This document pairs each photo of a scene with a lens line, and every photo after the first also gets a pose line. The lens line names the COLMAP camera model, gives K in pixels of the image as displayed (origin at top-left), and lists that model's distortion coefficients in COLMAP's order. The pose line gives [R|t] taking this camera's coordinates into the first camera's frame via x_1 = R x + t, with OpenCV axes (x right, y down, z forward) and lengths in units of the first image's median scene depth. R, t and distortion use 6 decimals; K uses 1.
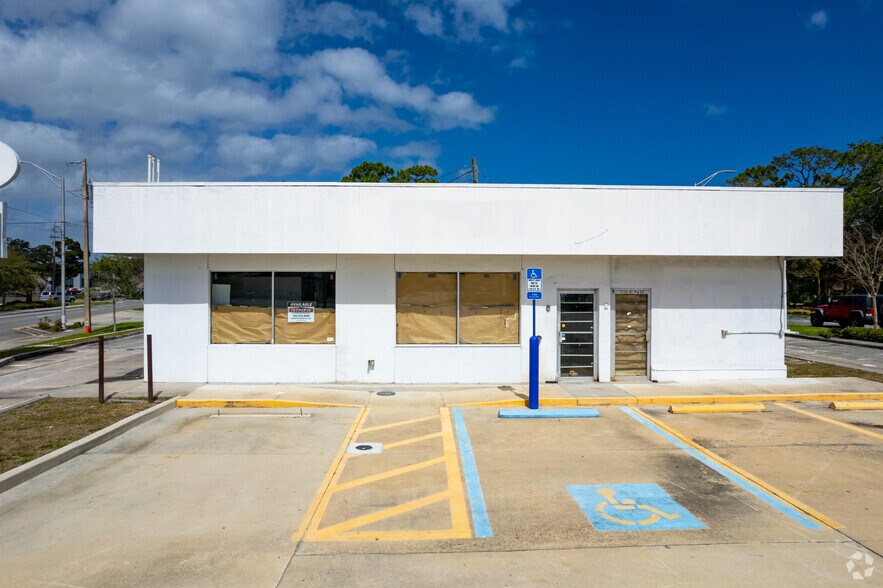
lens RADIAL K [[587.6, 0, 441.5], [0, 587.6, 294.0], [0, 0, 1]] dist [-0.034923, 0.001748]
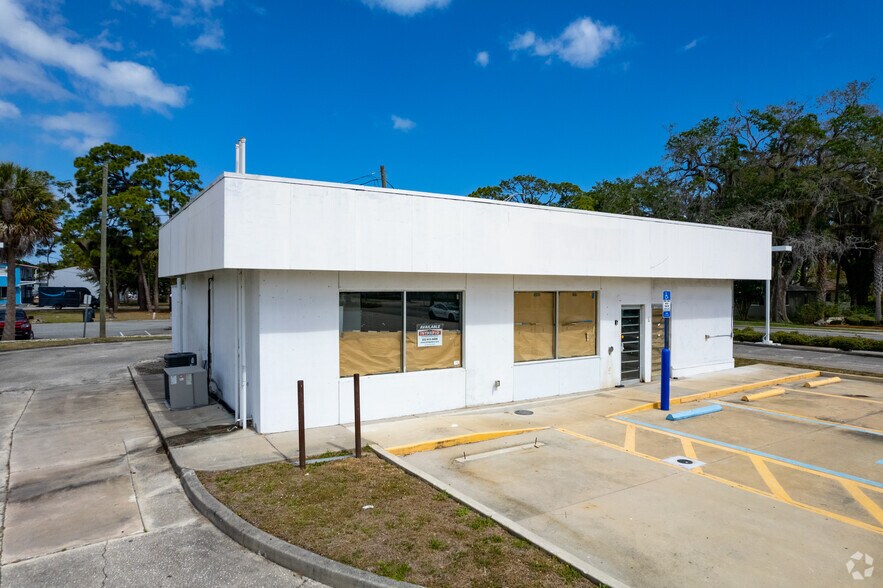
lens RADIAL K [[577.2, 0, 475.7], [0, 577.2, 295.0], [0, 0, 1]] dist [0.035318, -0.000017]
pose [[0.830670, -0.006041, 0.556732, -0.681716], [0.007879, 0.999969, -0.000905, -0.030717], [-0.556709, 0.005138, 0.830692, 0.209016]]
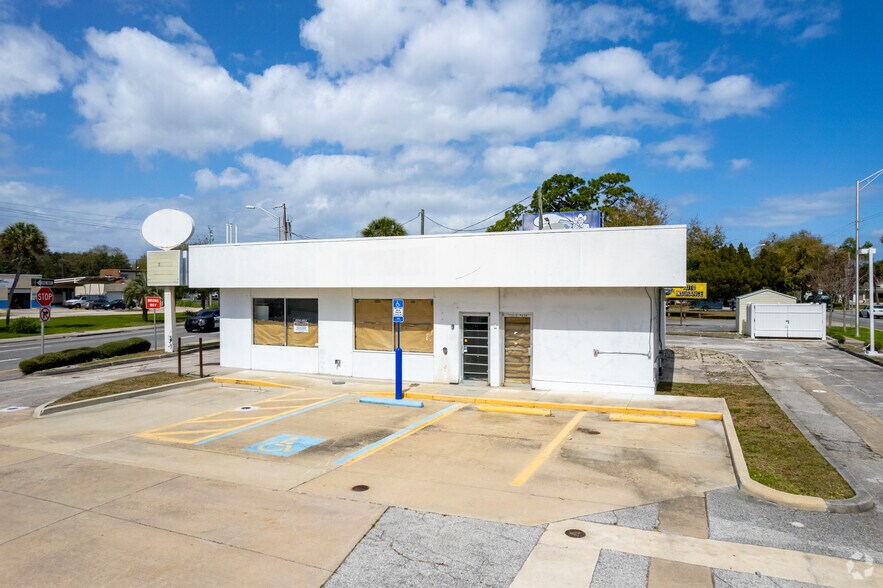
lens RADIAL K [[585.3, 0, 441.5], [0, 585.3, 294.0], [0, 0, 1]] dist [-0.095274, -0.000274]
pose [[0.908010, 0.000743, -0.418948, 0.707199], [-0.001271, 0.999999, -0.000982, -0.048294], [0.418946, 0.001424, 0.908010, -0.197164]]
